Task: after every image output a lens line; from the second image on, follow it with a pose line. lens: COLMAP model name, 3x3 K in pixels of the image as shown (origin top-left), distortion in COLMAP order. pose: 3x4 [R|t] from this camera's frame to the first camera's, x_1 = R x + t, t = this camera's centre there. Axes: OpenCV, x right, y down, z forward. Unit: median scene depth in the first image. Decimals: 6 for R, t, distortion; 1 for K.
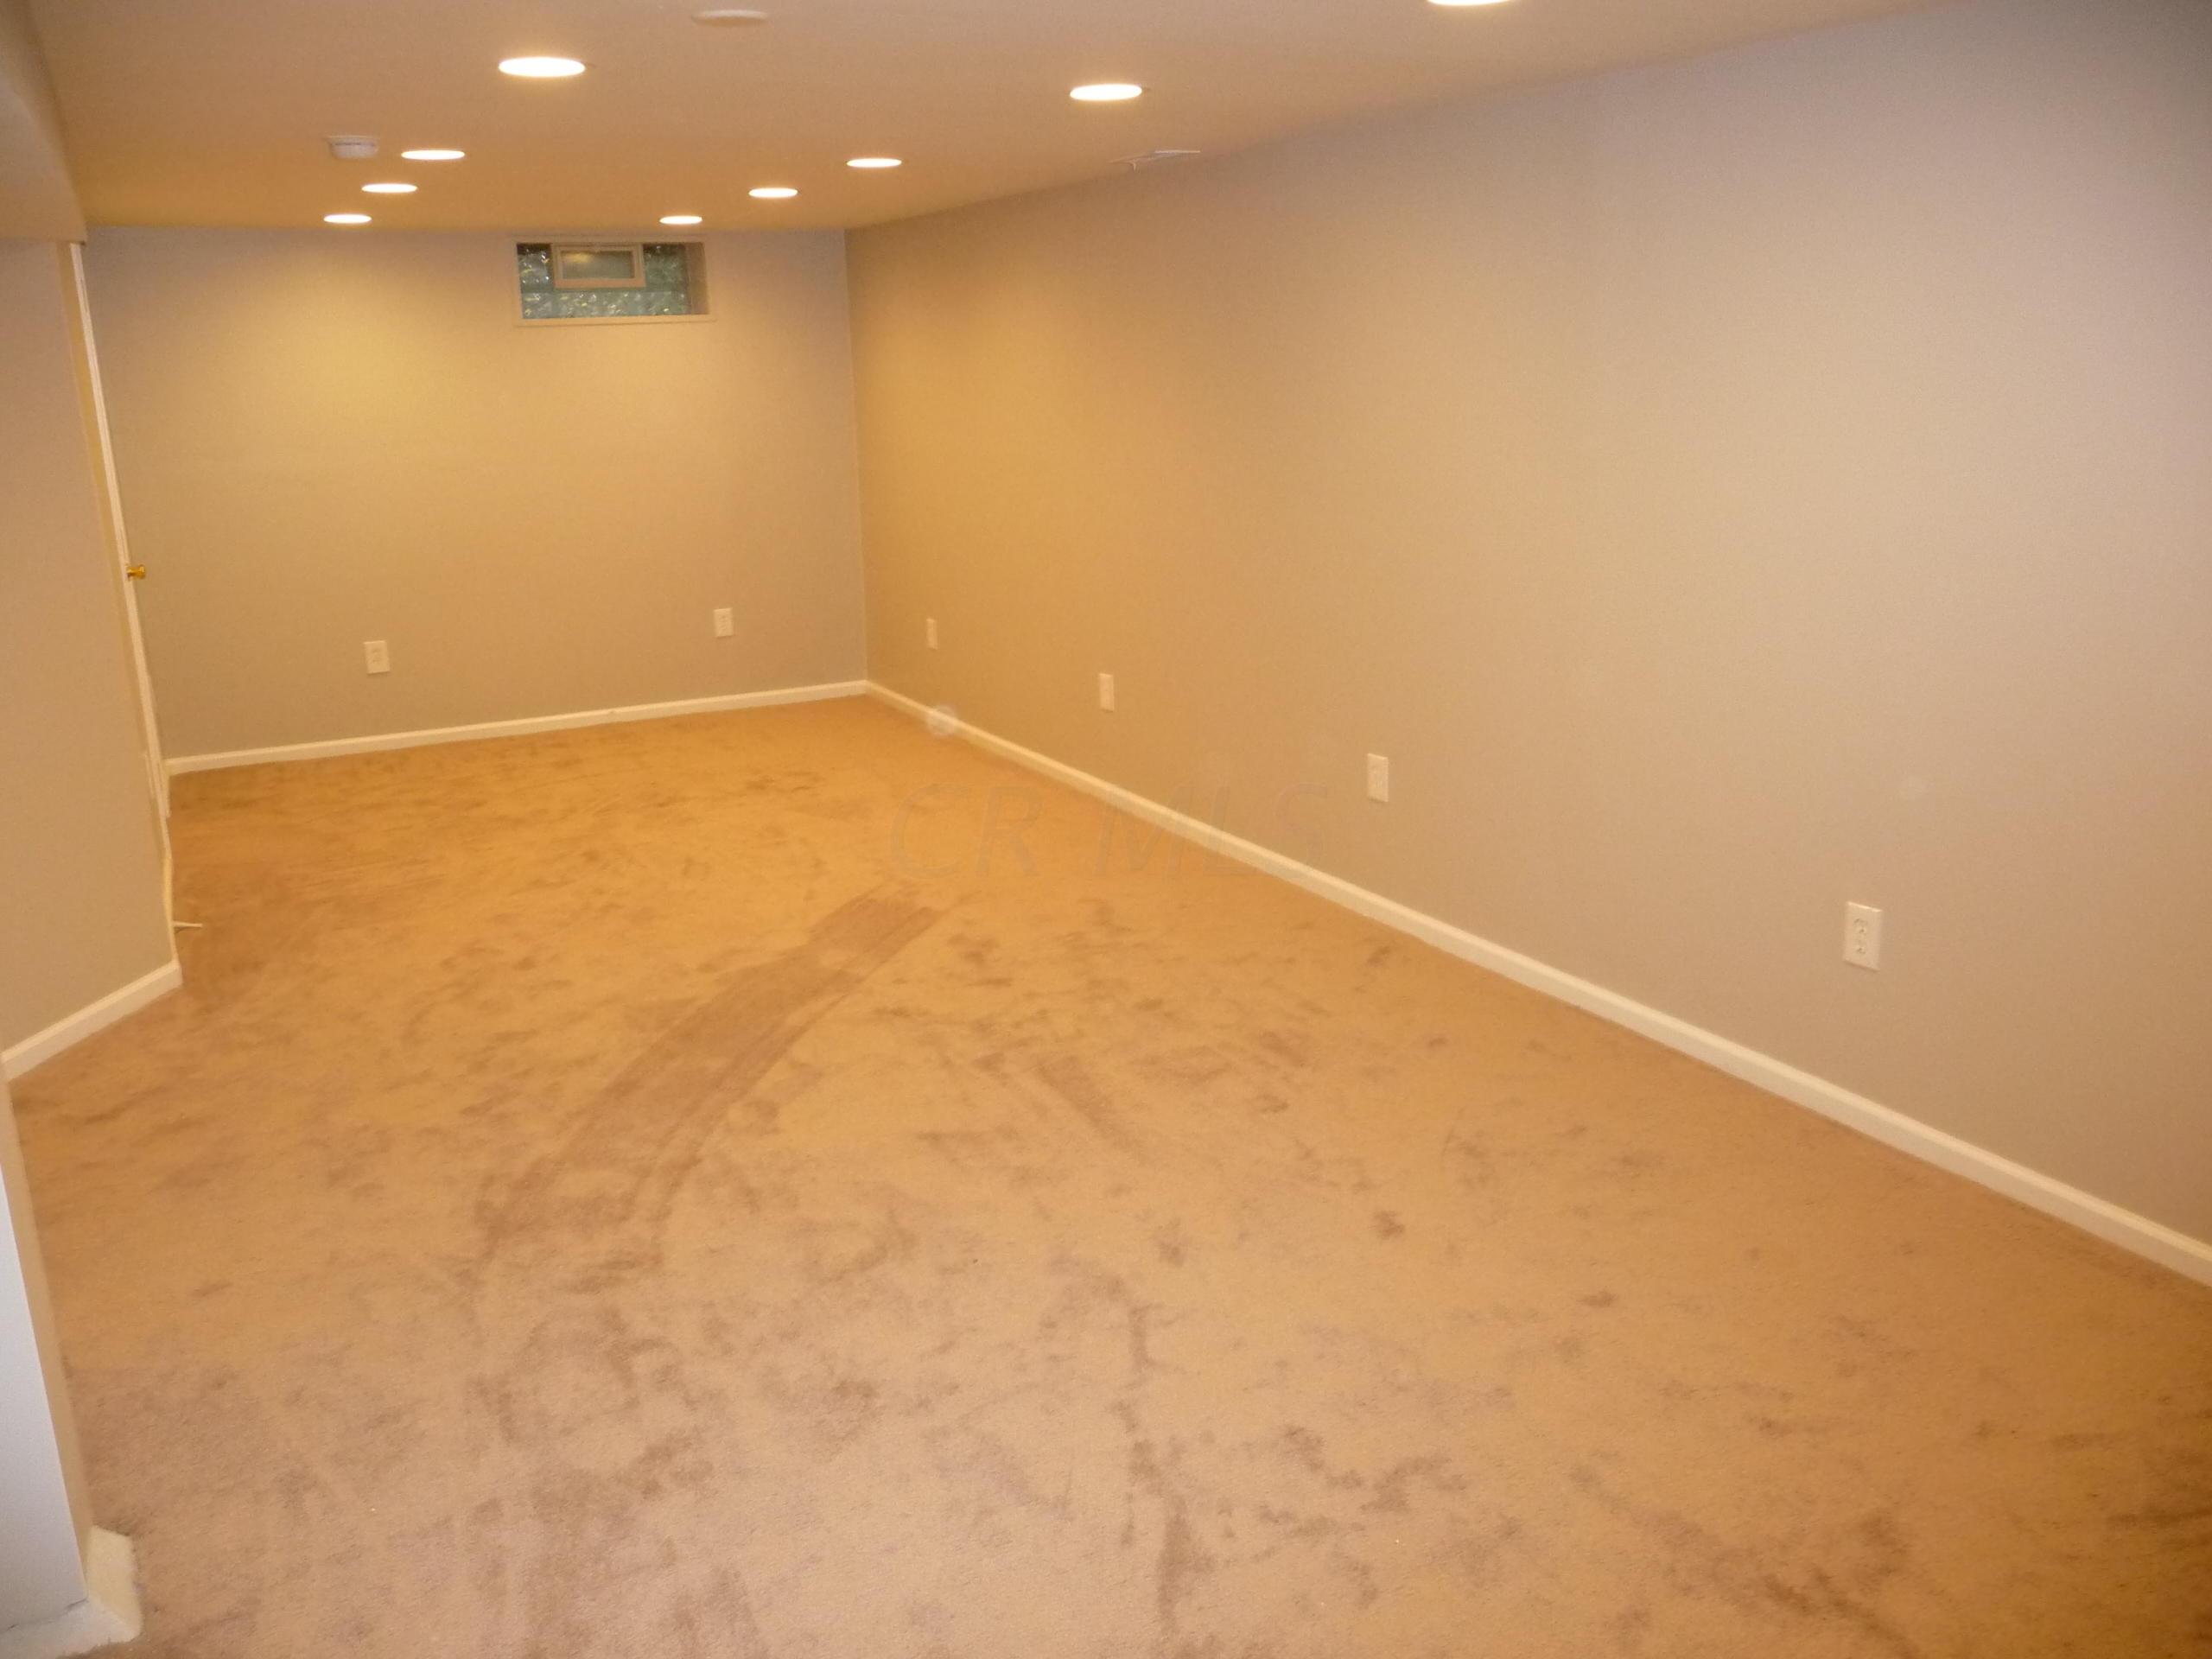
lens RADIAL K [[1814.6, 0, 1104.5], [0, 1814.6, 825.0], [0, 0, 1]] dist [-0.048681, 0.047686]
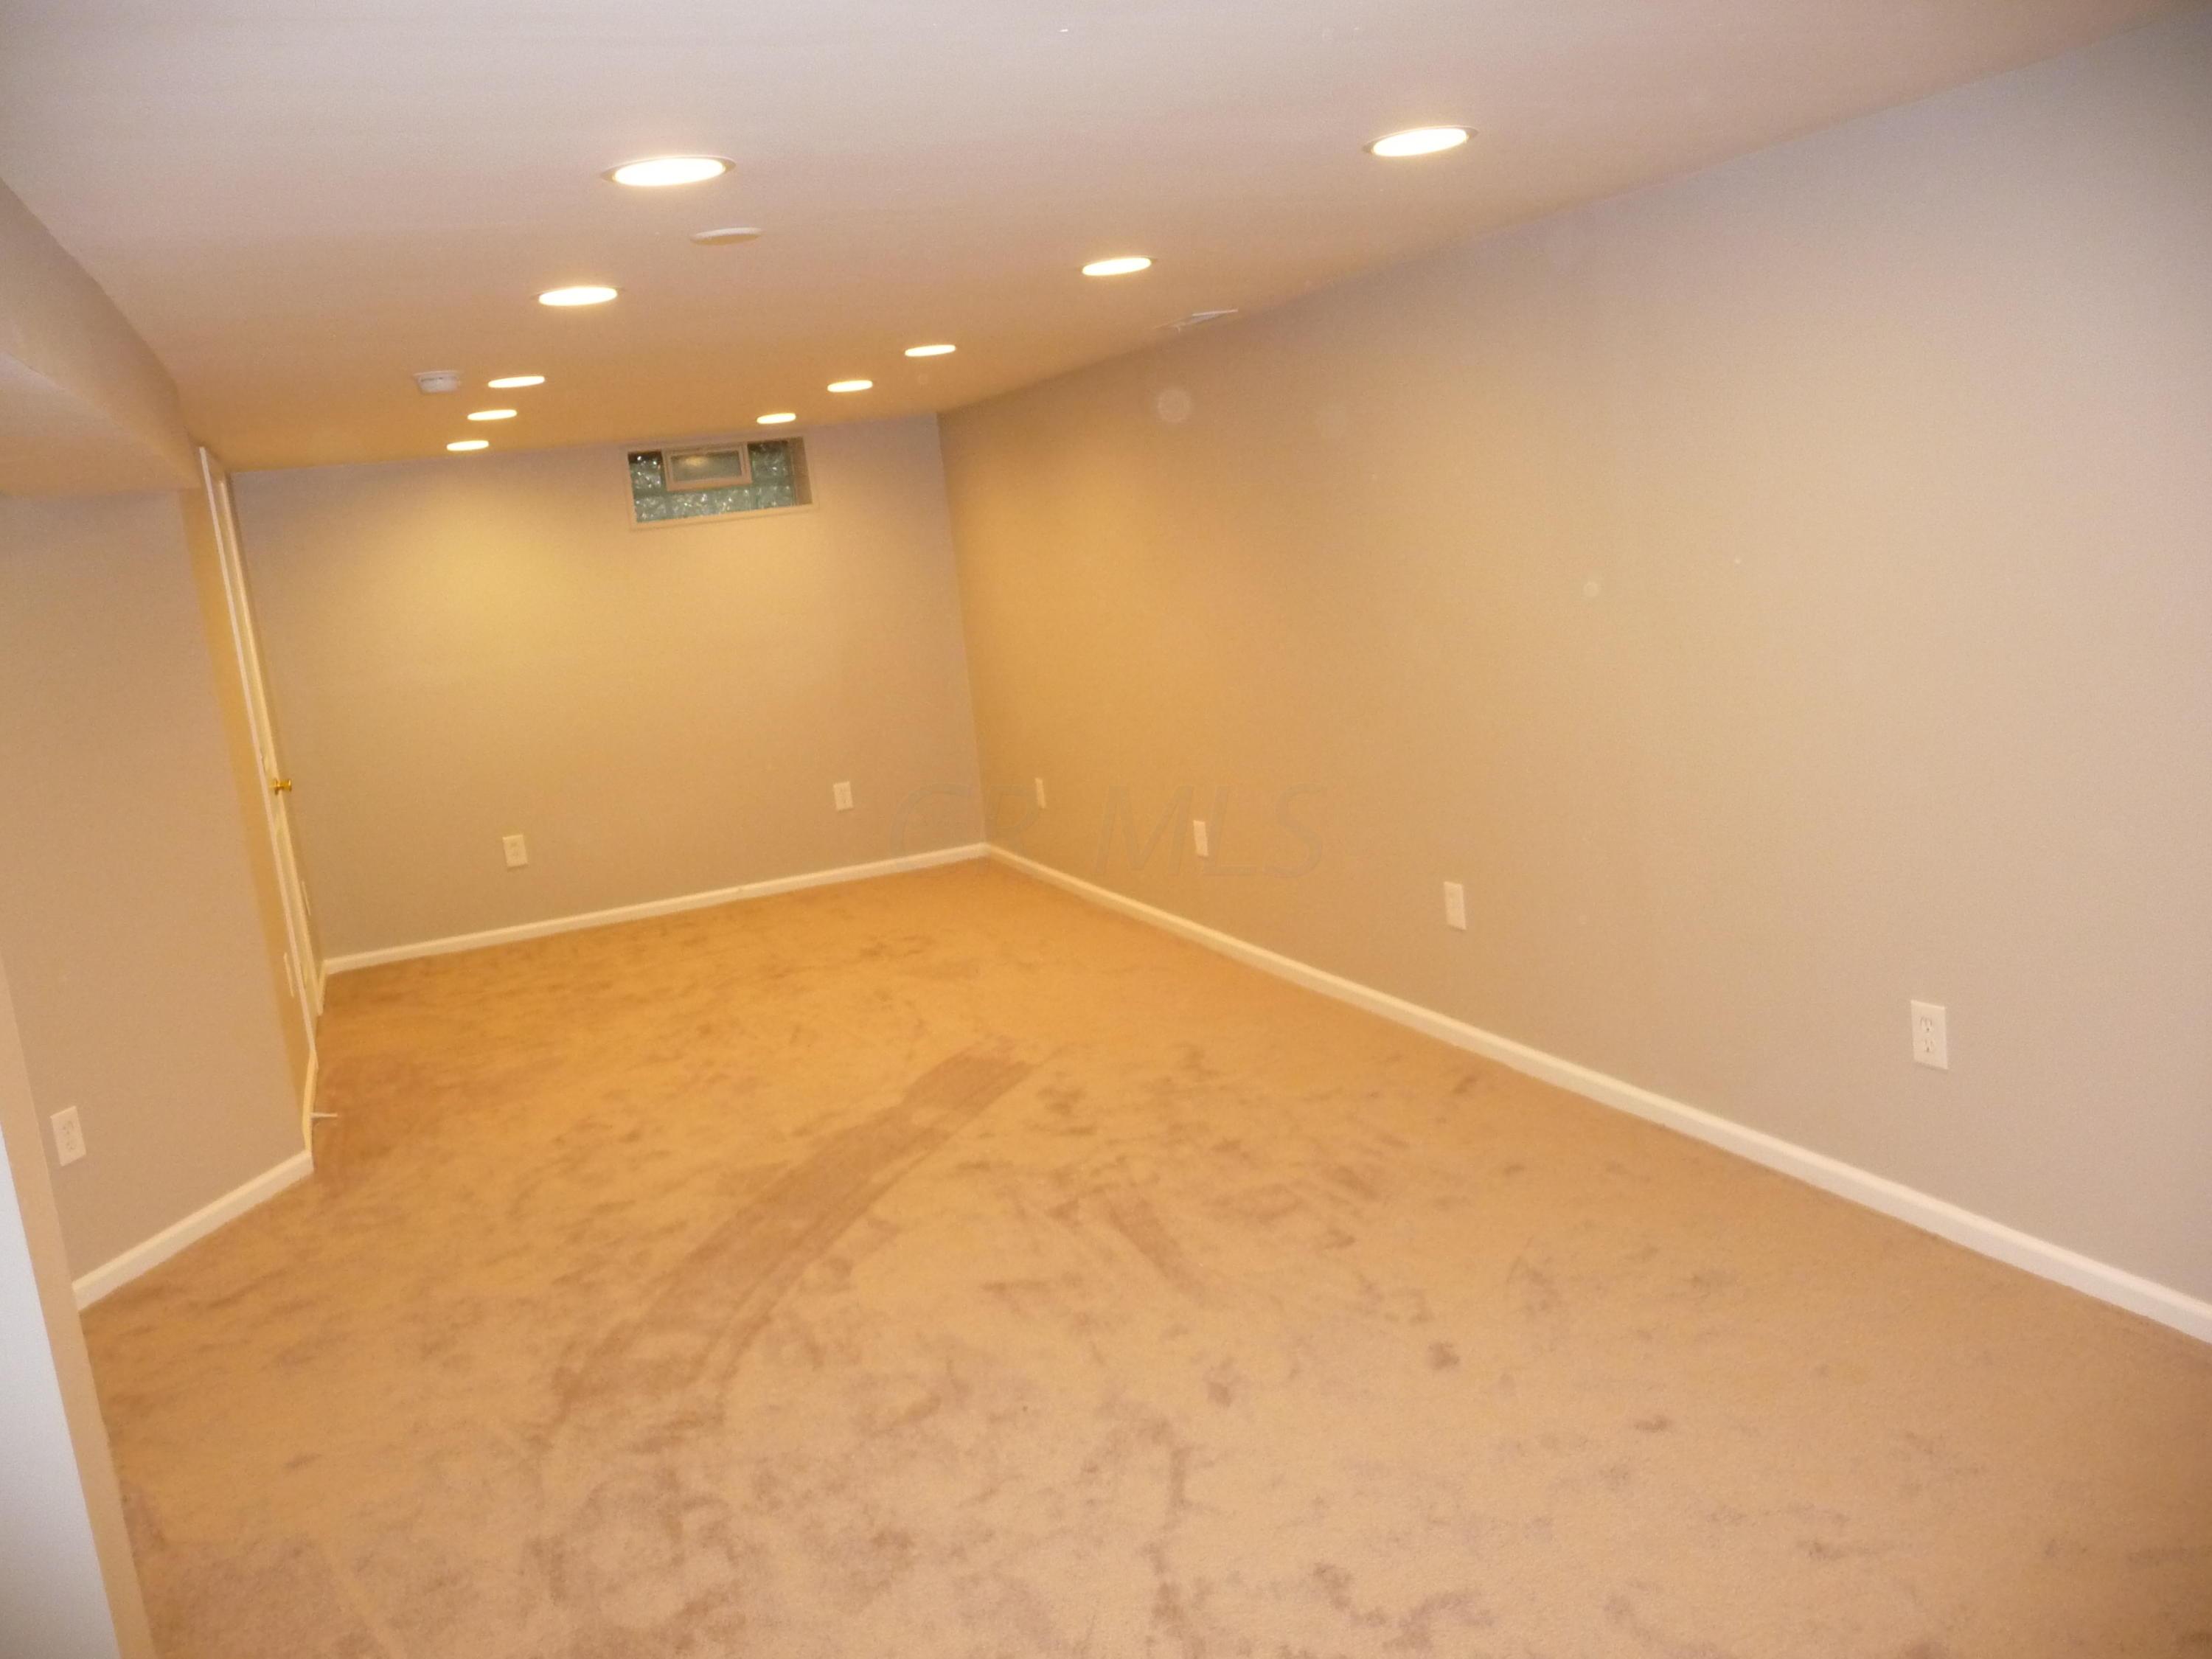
lens RADIAL K [[1814.6, 0, 1100.2], [0, 1814.6, 826.1], [0, 0, 1]] dist [-0.048681, 0.047686]
pose [[0.992902, -0.067501, -0.097927, 0.058725], [0.059062, 0.994486, -0.086655, 0.005464], [0.103237, 0.080256, 0.991414, -0.011547]]
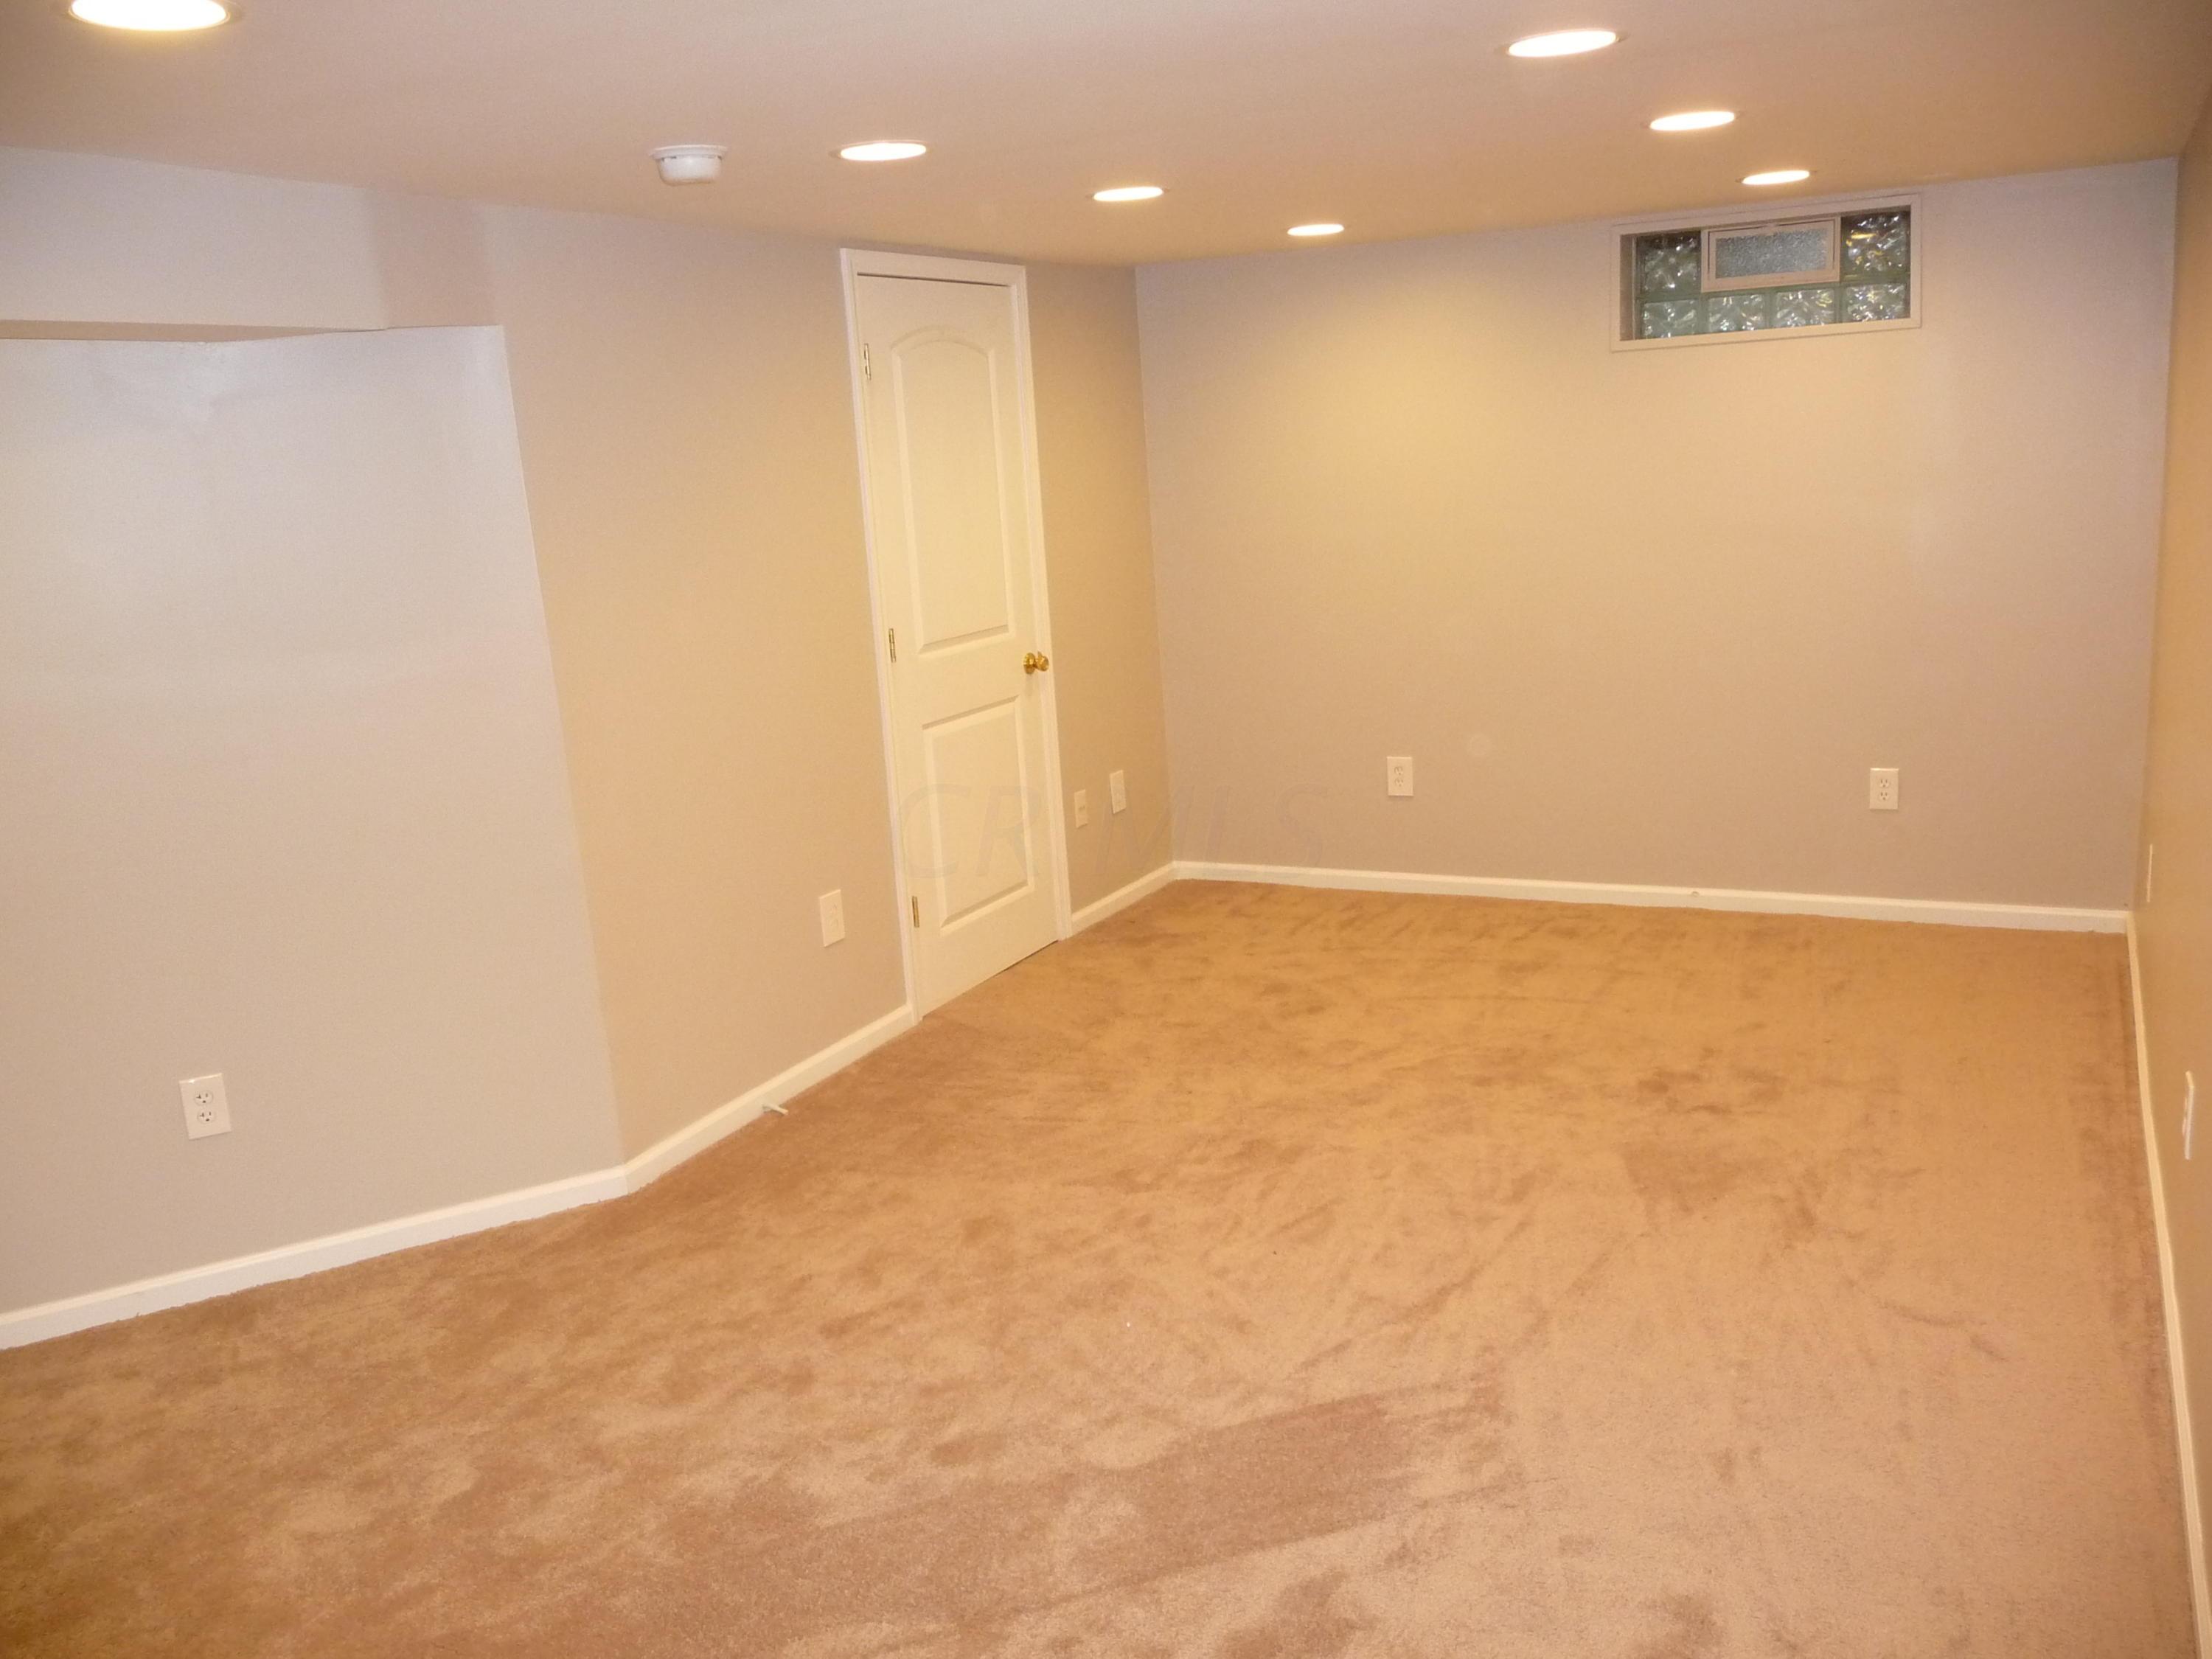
lens RADIAL K [[1814.6, 0, 1098.2], [0, 1814.6, 847.3], [0, 0, 1]] dist [-0.048681, 0.047686]
pose [[0.574539, 0.171366, -0.800336, 0.258217], [-0.157546, 0.982705, 0.097317, -0.185724], [0.803171, 0.070178, 0.591601, 0.653912]]
